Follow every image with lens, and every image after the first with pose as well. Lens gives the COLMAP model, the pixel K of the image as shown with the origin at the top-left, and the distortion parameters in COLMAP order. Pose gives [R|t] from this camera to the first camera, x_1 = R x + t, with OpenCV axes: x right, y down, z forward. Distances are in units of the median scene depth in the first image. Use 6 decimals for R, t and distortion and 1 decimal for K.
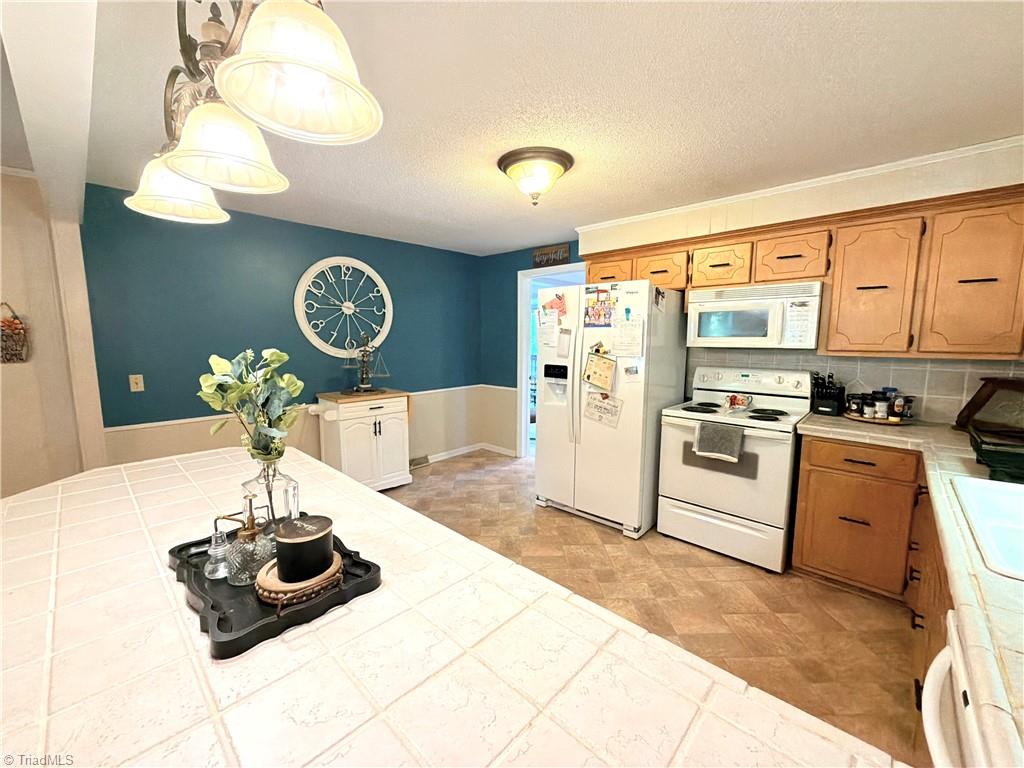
lens RADIAL K [[409.9, 0, 506.2], [0, 409.9, 384.7], [0, 0, 1]] dist [-0.000676, -0.000416]
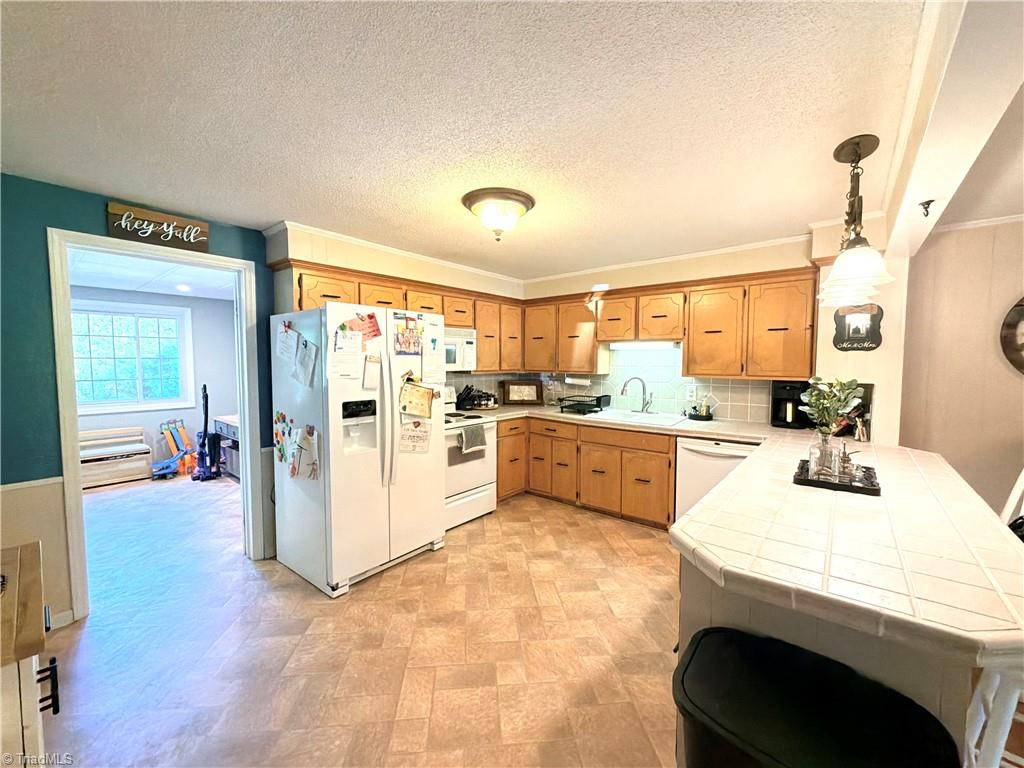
lens RADIAL K [[409.9, 0, 509.2], [0, 409.9, 385.9], [0, 0, 1]] dist [-0.000676, -0.000416]
pose [[-0.066071, -0.065687, 0.995650, -0.764146], [0.117180, 0.990415, 0.073118, -0.111664], [-0.990910, 0.121501, -0.057741, 0.830118]]
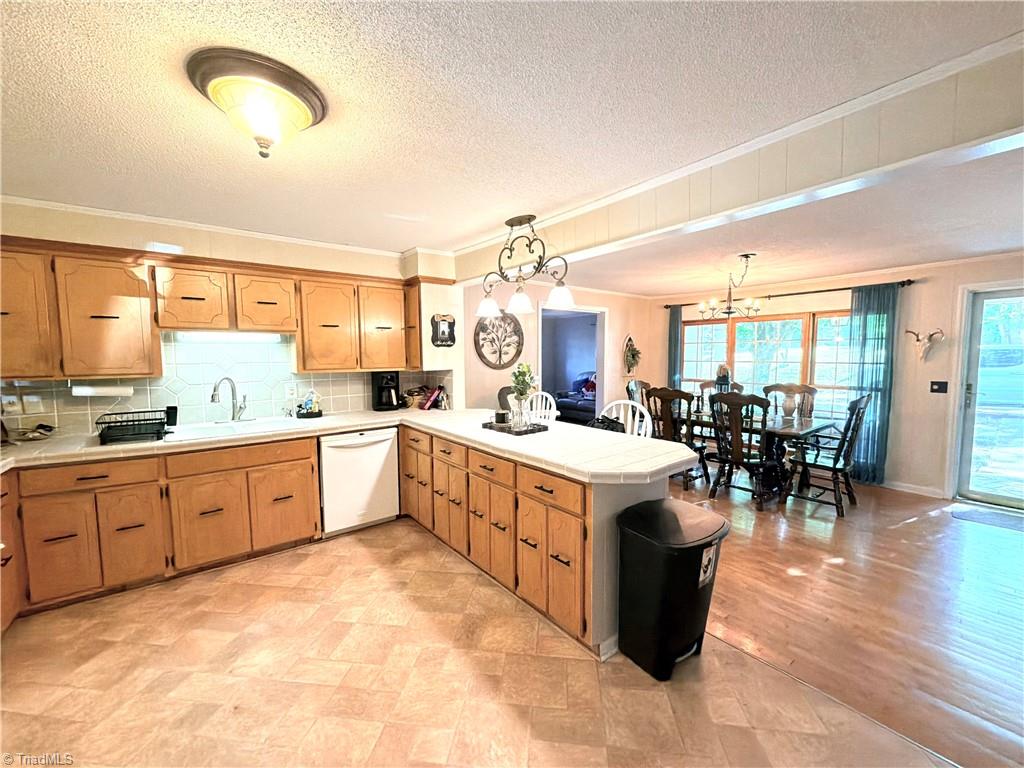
lens RADIAL K [[409.9, 0, 511.8], [0, 409.9, 385.7], [0, 0, 1]] dist [-0.000676, -0.000416]
pose [[-0.988484, -0.008134, 0.151107, -0.313493], [0.021863, 0.980403, 0.195788, -0.161321], [-0.149738, 0.196837, -0.968934, 1.252120]]
